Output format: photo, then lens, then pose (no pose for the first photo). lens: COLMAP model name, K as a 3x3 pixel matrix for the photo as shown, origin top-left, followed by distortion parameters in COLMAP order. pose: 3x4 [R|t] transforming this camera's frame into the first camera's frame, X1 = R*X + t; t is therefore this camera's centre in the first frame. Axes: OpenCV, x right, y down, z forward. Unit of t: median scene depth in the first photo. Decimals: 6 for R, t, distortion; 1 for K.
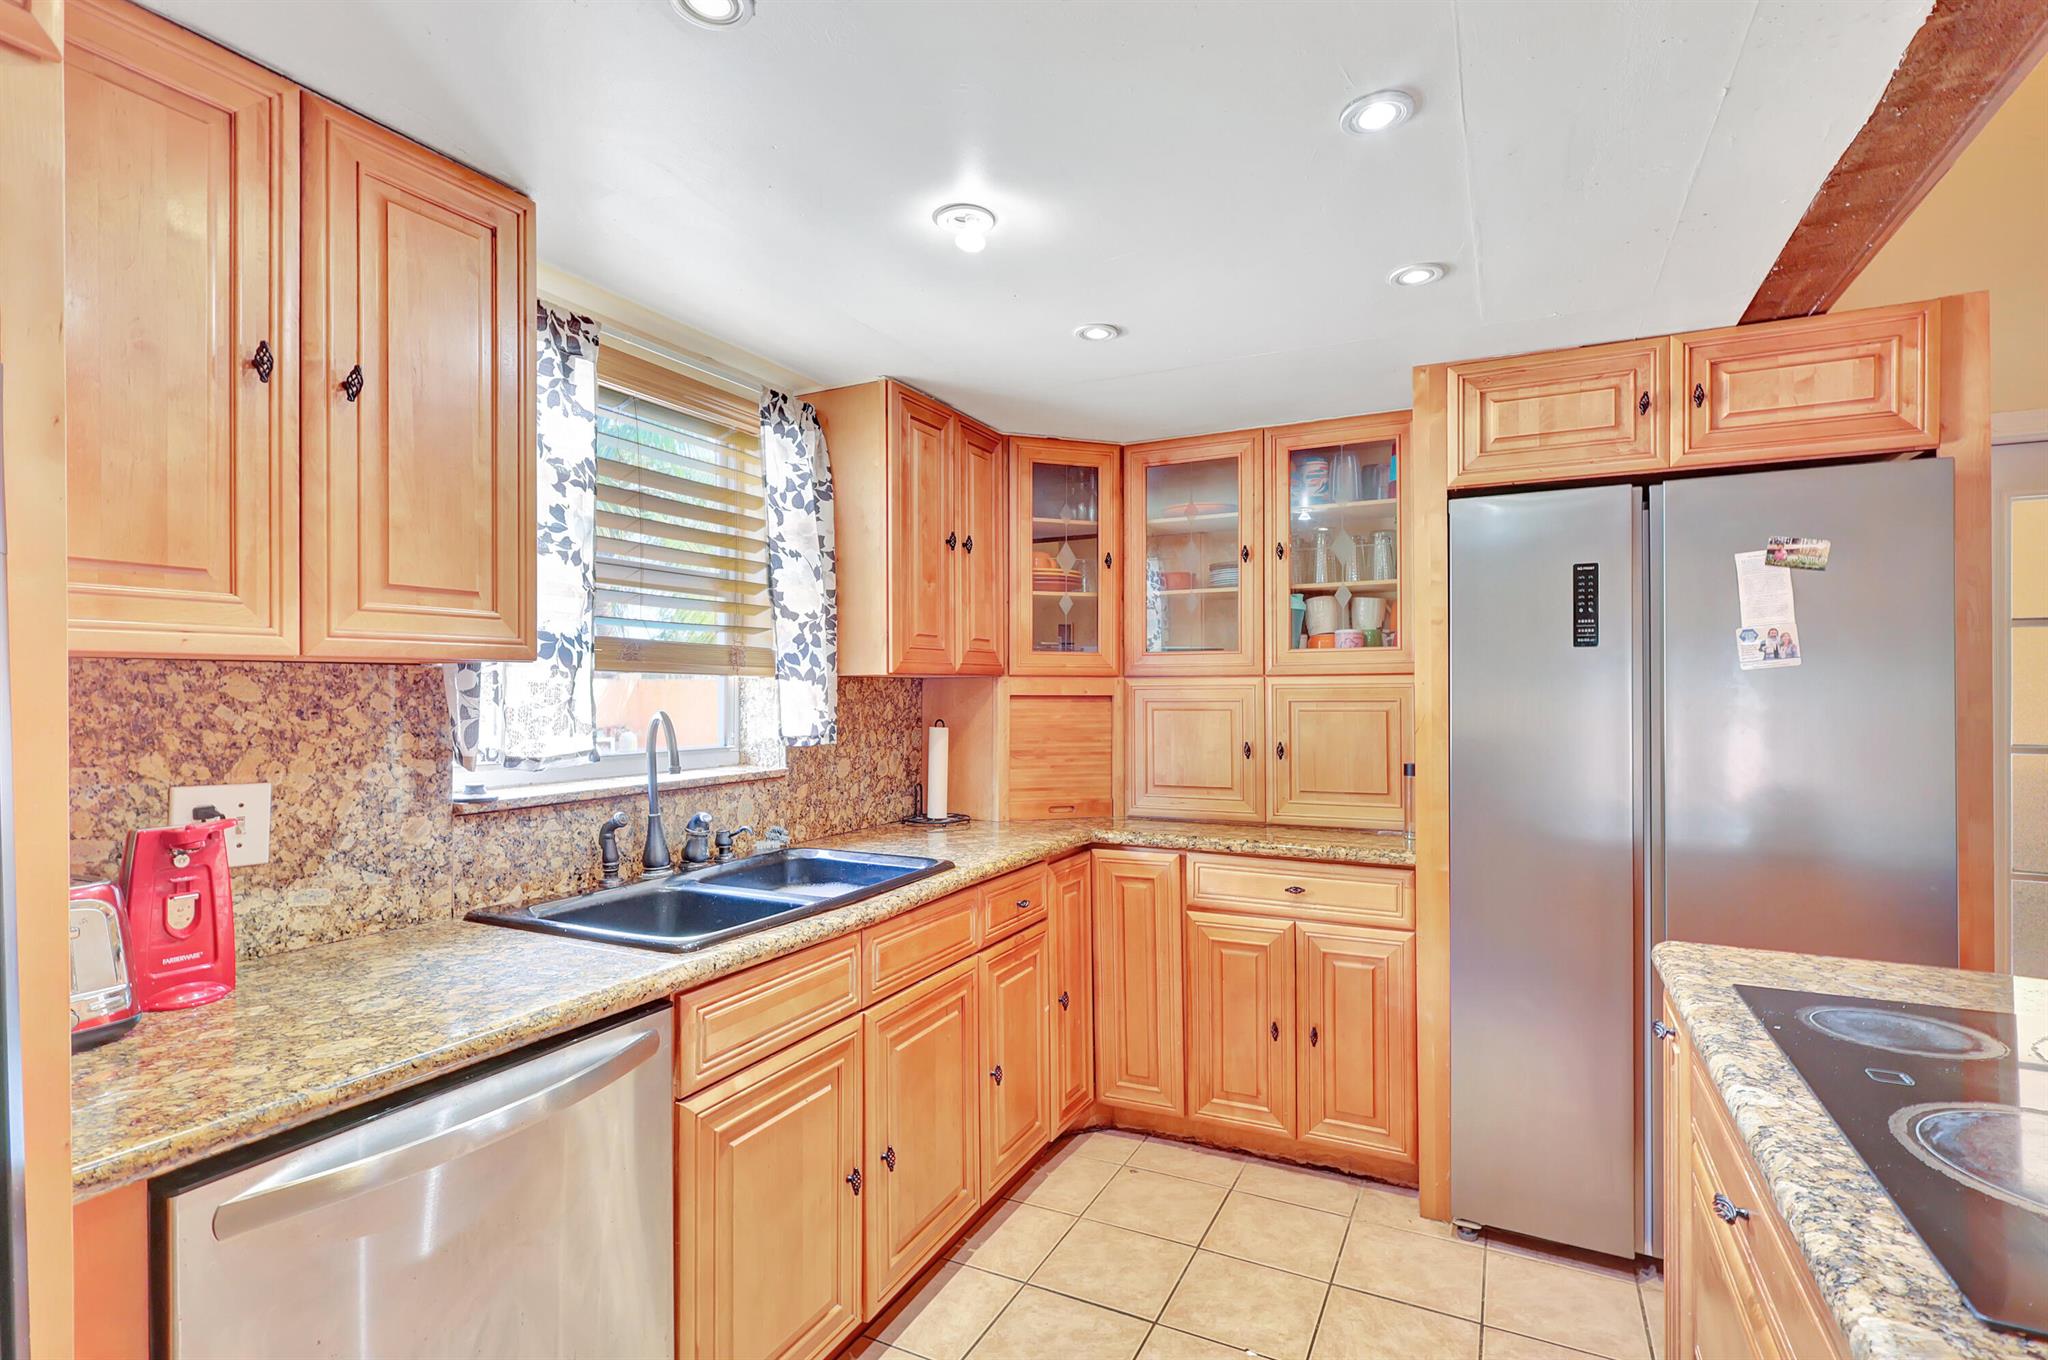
lens RADIAL K [[963.0, 0, 1023.2], [0, 963.0, 683.3], [0, 0, 1]] dist [0.002992, 0.000303]
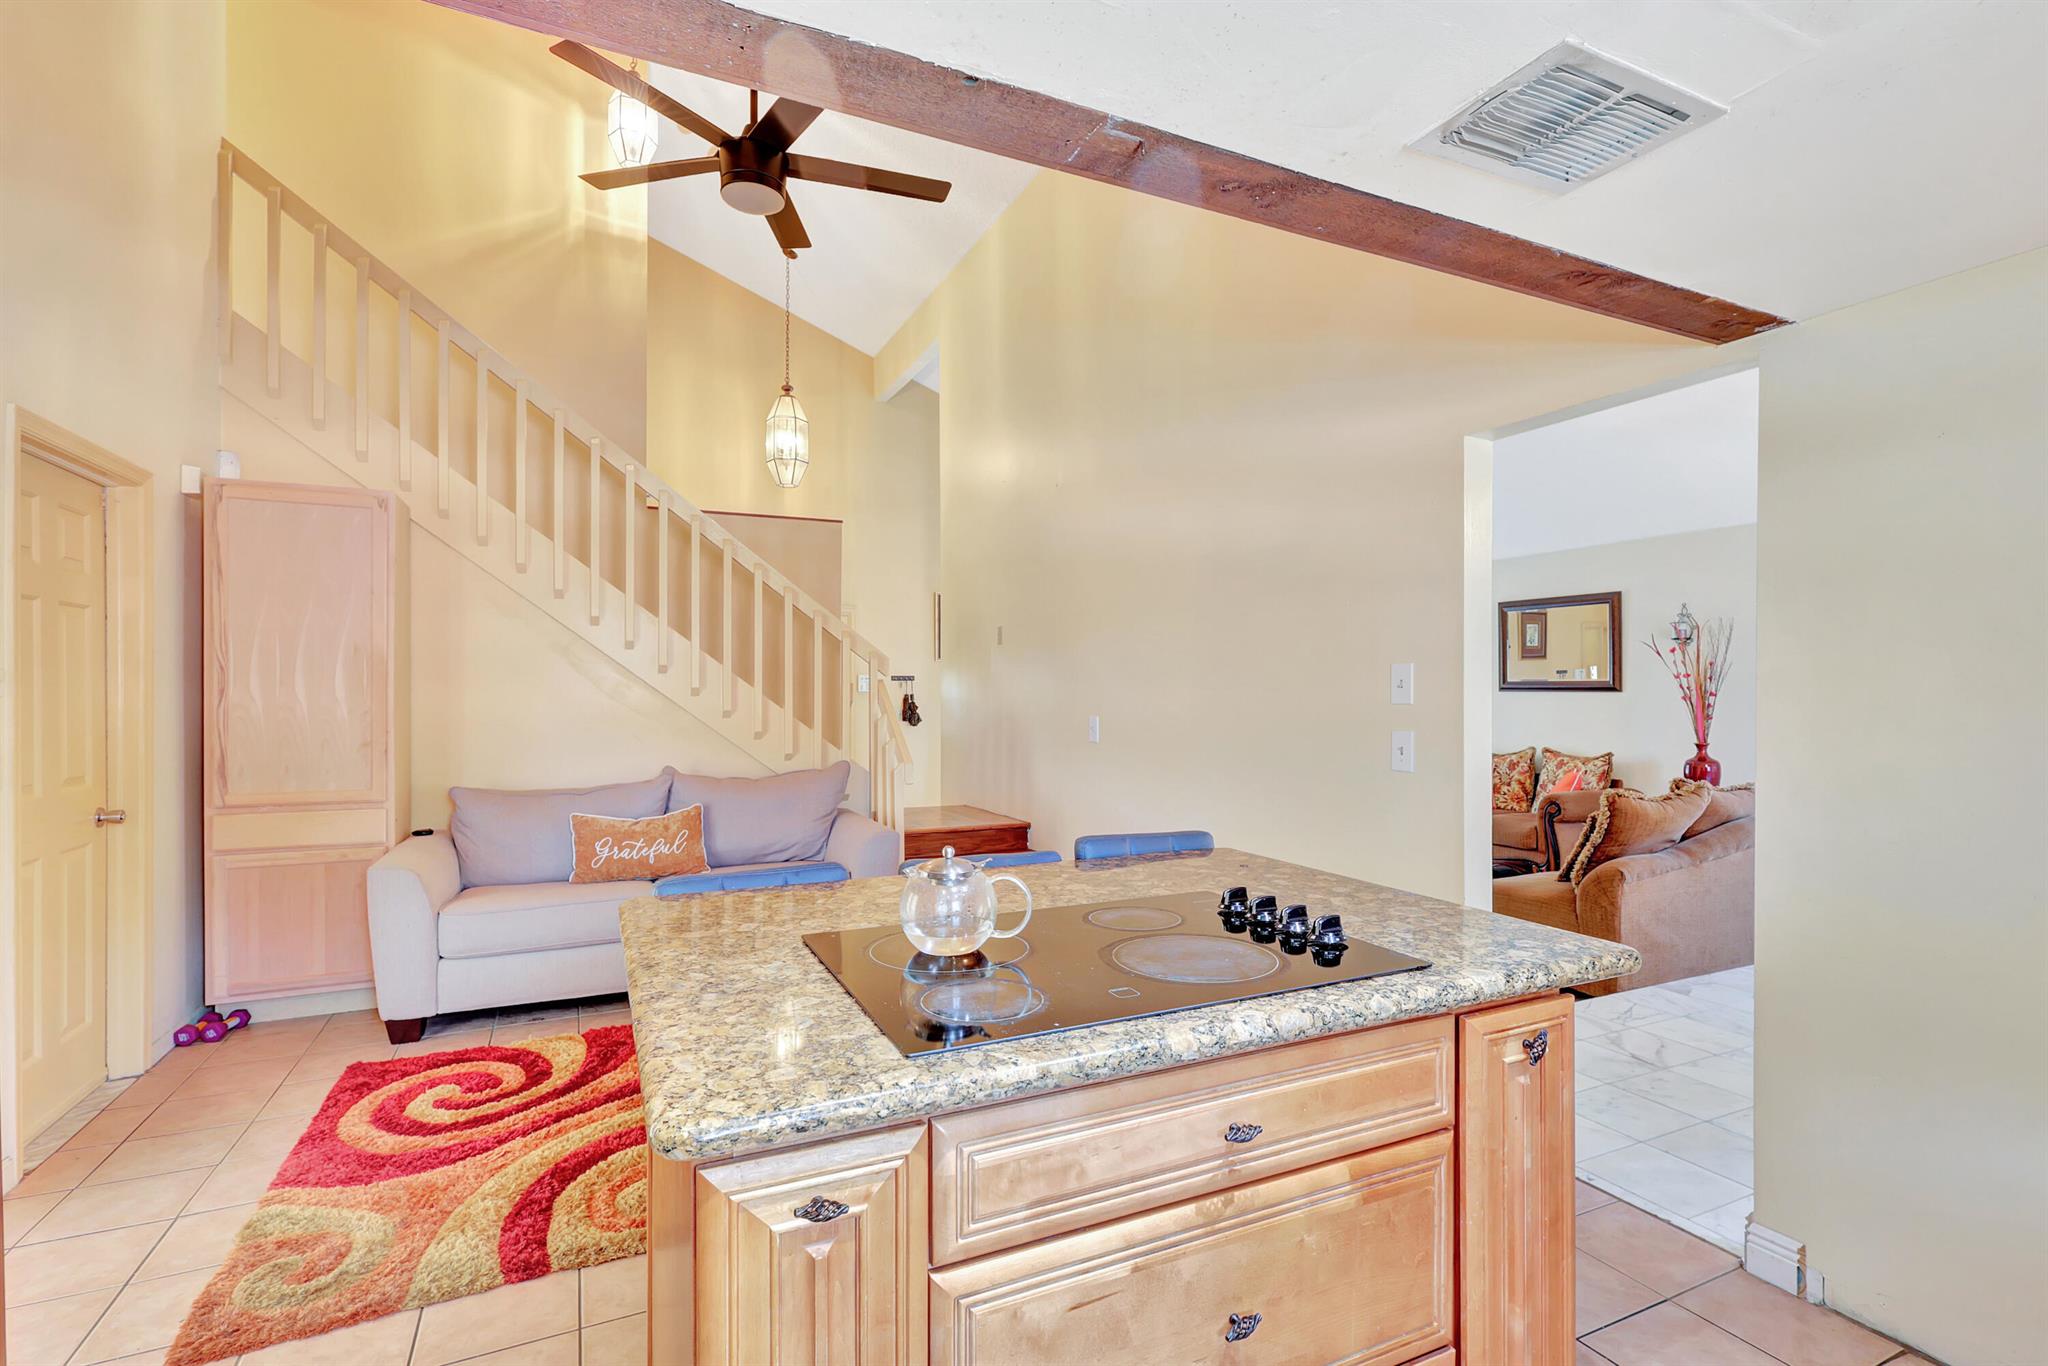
lens RADIAL K [[959.7, 0, 1028.4], [0, 959.7, 693.0], [0, 0, 1]] dist [-0.000871, -0.000079]
pose [[-0.790637, -0.001243, 0.612284, 0.098192], [-0.004188, 0.999986, -0.003379, 0.006754], [-0.612271, -0.005236, -0.790631, 0.934009]]
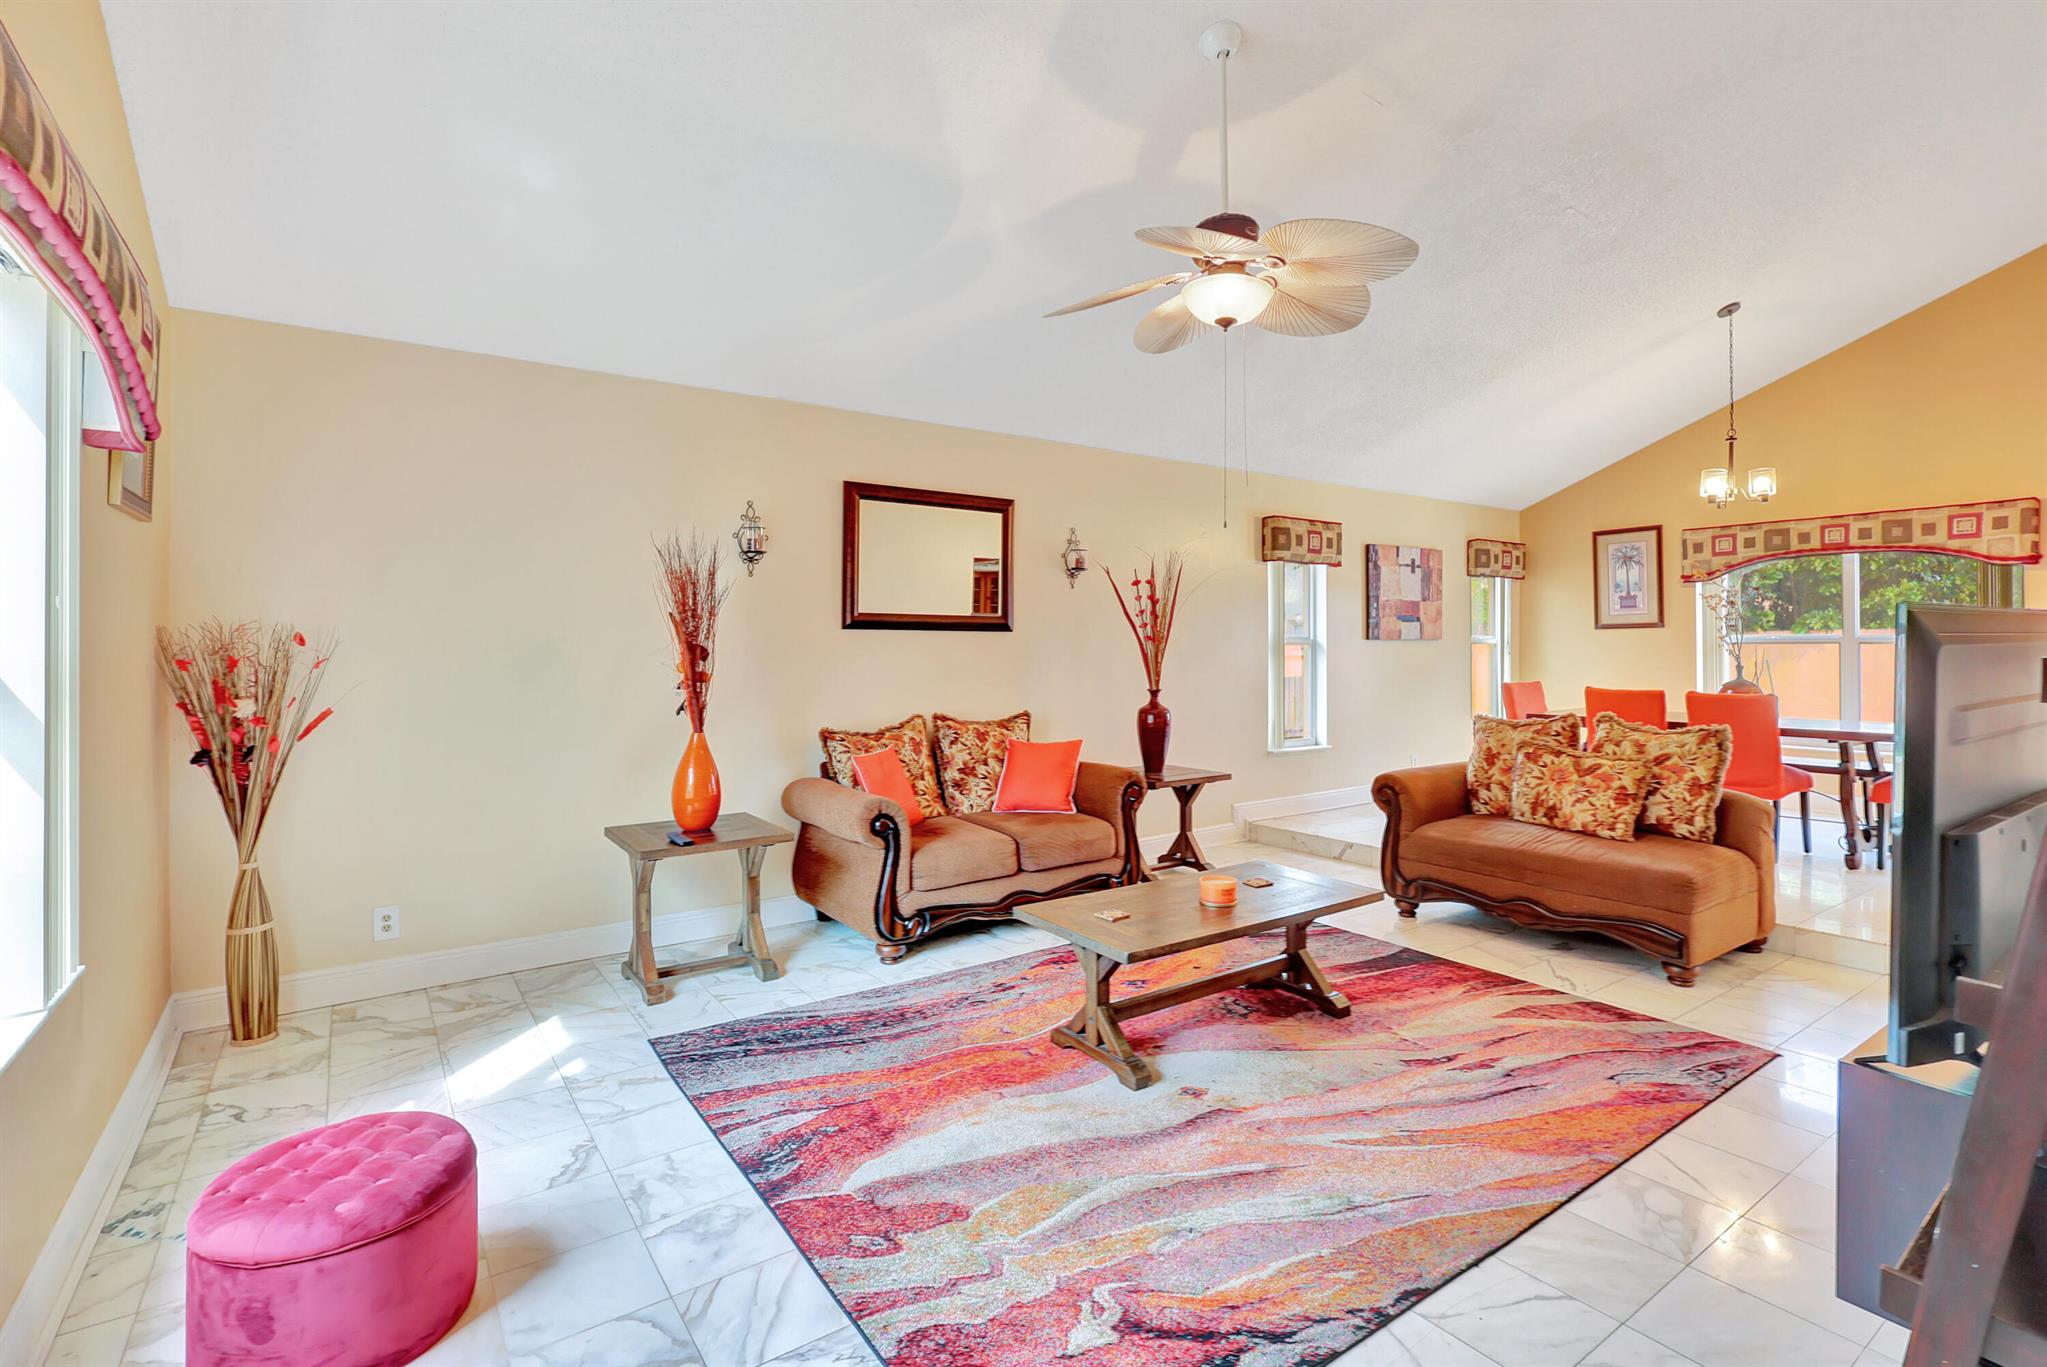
lens RADIAL K [[962.5, 0, 1048.8], [0, 962.5, 648.0], [0, 0, 1]] dist [0.001819, 0.001129]
pose [[-0.455126, 0.001385, -0.890426, 2.702210], [0.005900, 0.999982, -0.001460, 0.031075], [0.890407, -0.005919, -0.455126, -1.667744]]
